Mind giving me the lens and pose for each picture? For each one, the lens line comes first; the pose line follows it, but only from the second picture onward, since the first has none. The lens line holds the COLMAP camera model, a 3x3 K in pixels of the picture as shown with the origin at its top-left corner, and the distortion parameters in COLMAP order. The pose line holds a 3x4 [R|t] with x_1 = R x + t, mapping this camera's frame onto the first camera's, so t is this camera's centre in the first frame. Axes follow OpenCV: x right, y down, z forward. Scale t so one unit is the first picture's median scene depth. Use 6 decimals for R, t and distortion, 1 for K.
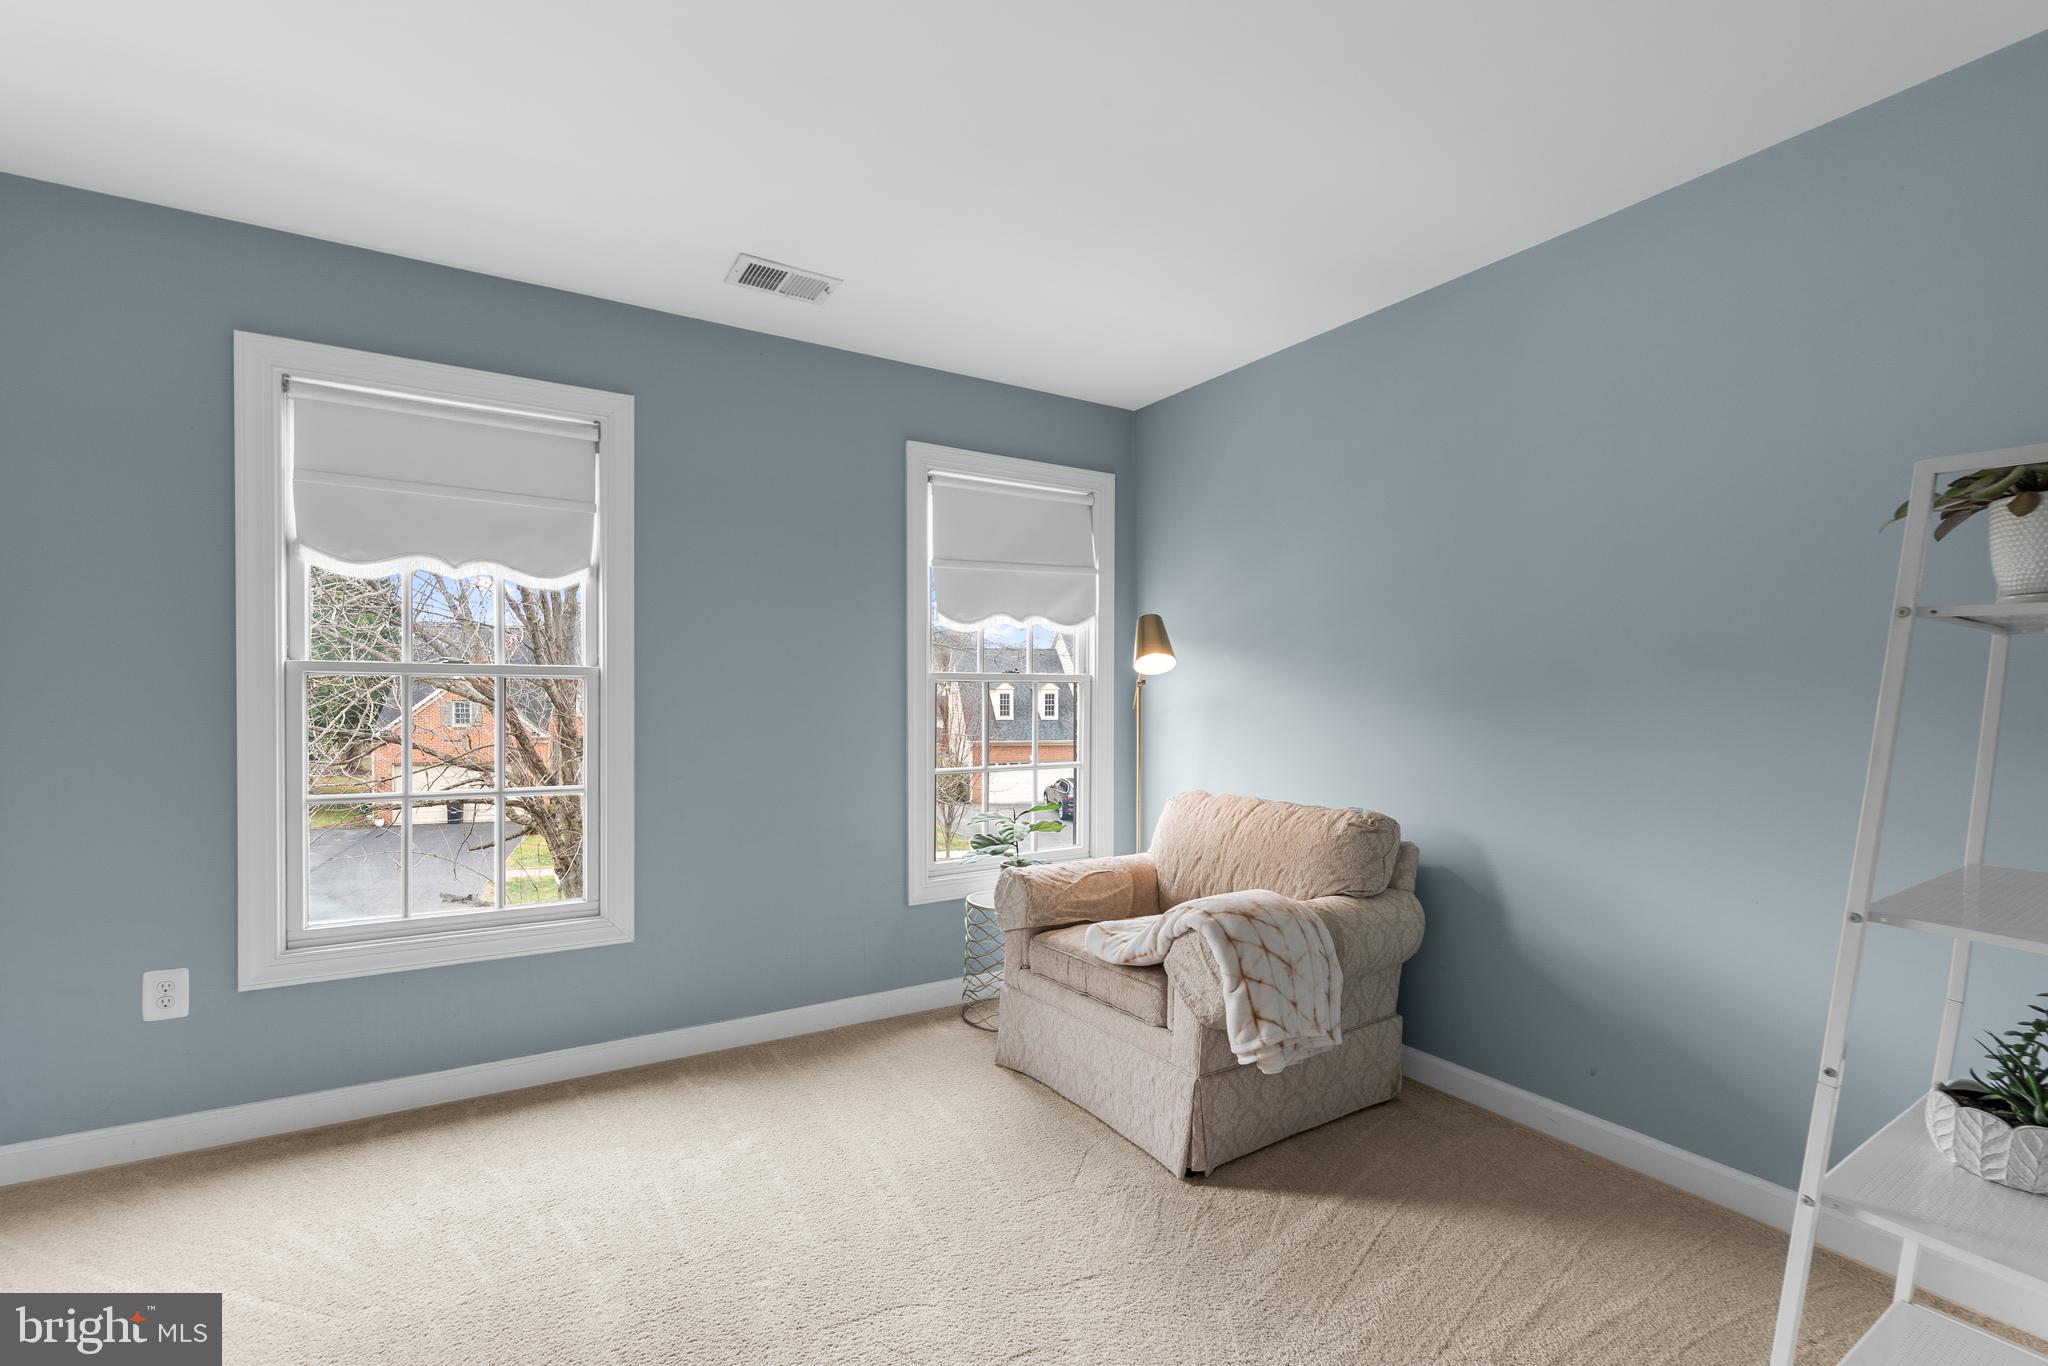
lens RADIAL K [[888.3, 0, 1032.2], [0, 888.3, 713.1], [0, 0, 1]] dist [-0.012696, -0.000291]
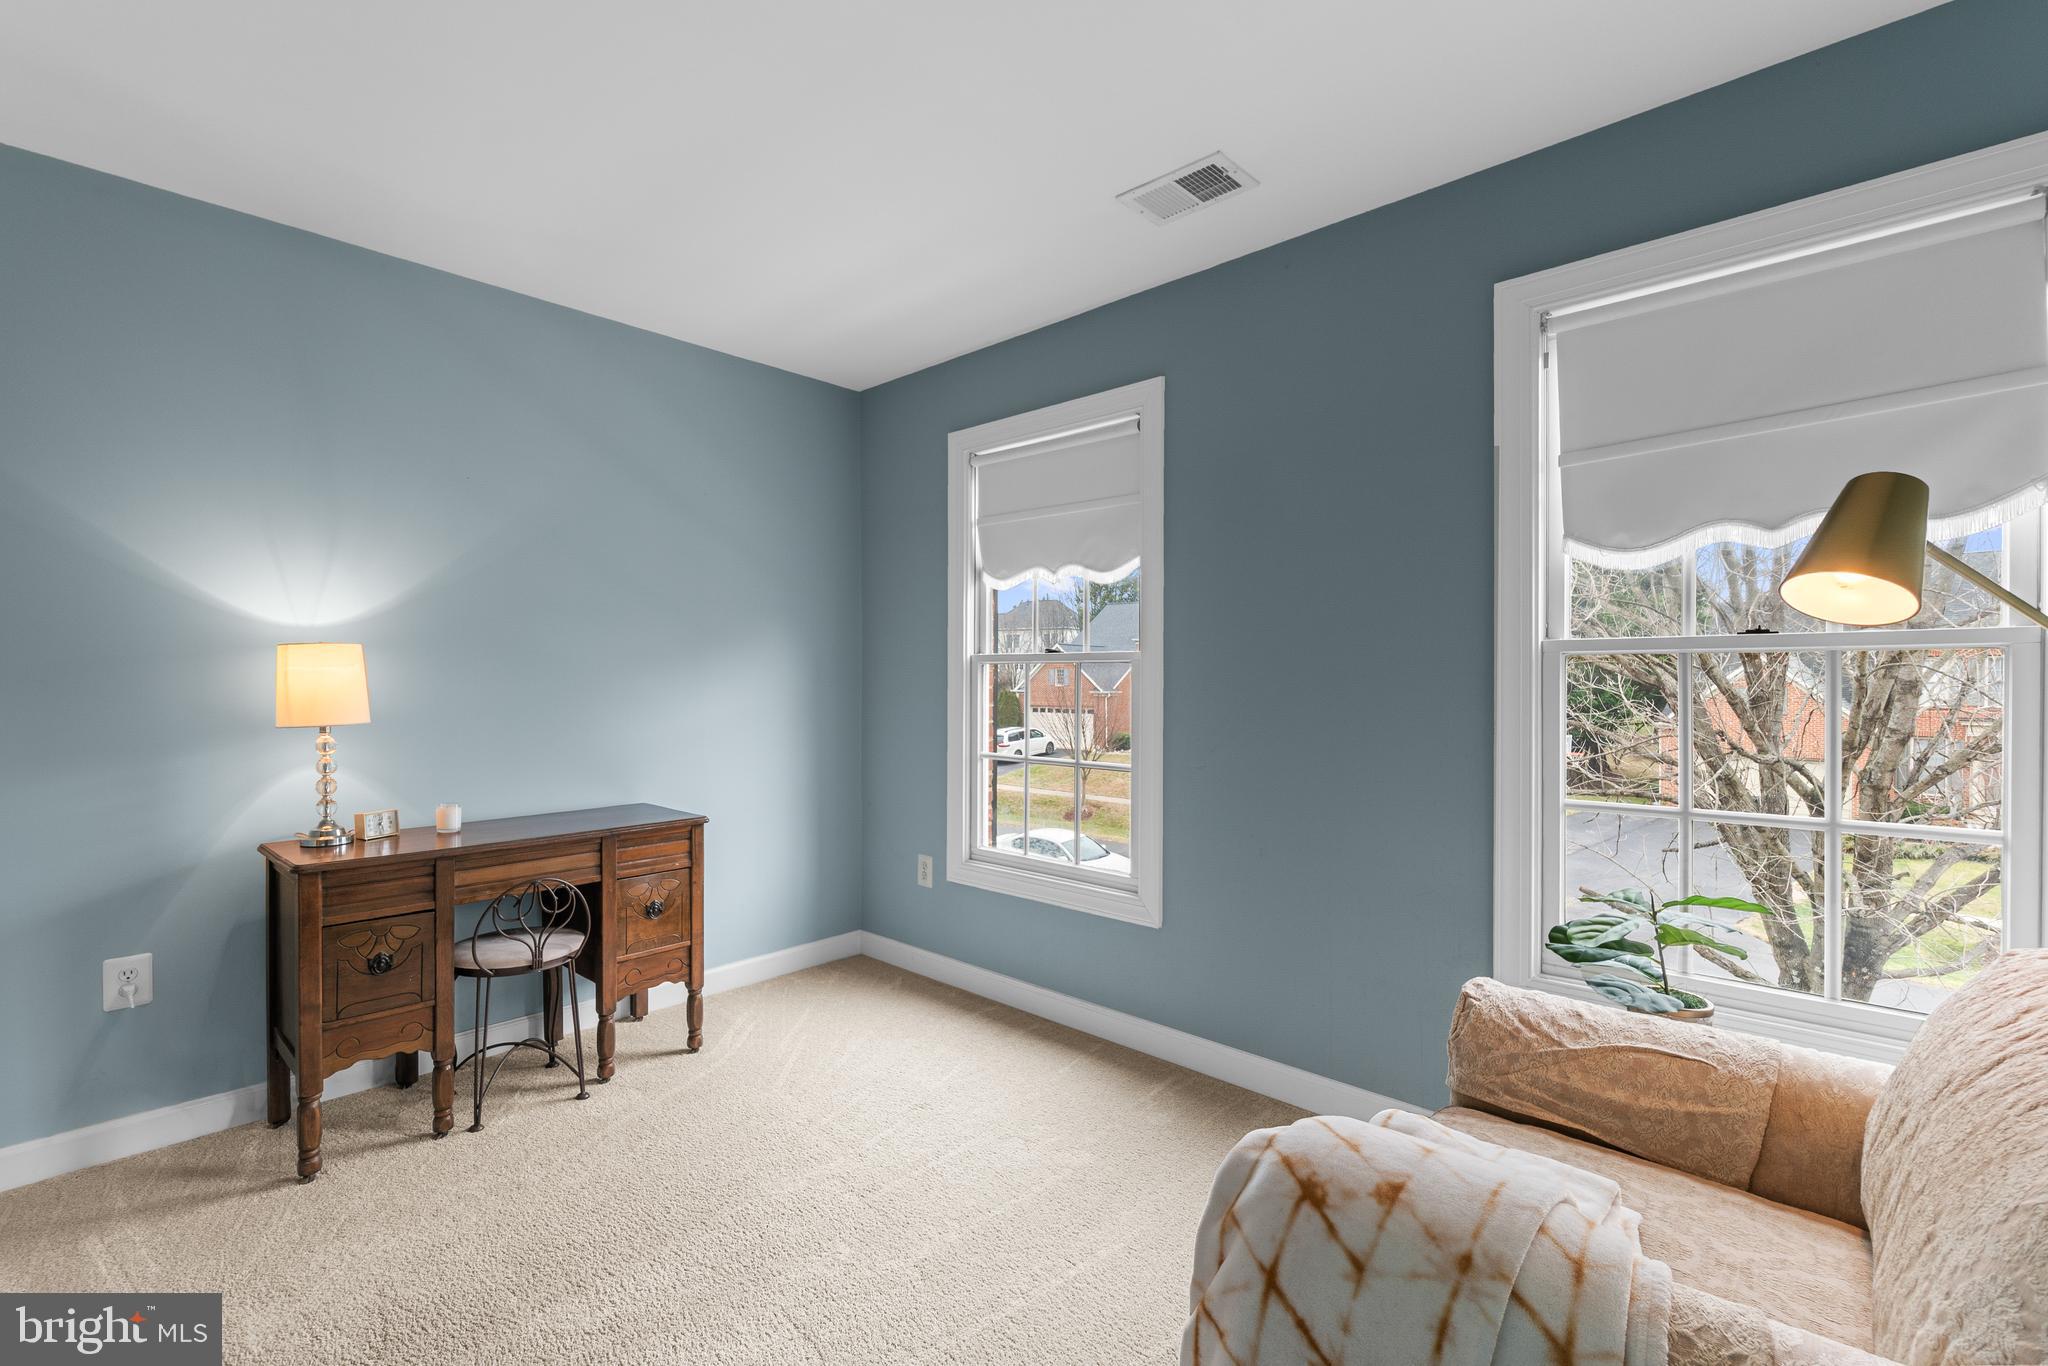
lens RADIAL K [[904.9, 0, 969.0], [0, 904.9, 676.6], [0, 0, 1]] dist [-0.003240, -0.000156]
pose [[0.231885, -0.002981, -0.972739, 0.494576], [-0.011033, 0.999923, -0.005694, -0.013761], [0.972681, 0.012053, 0.231834, 0.576106]]
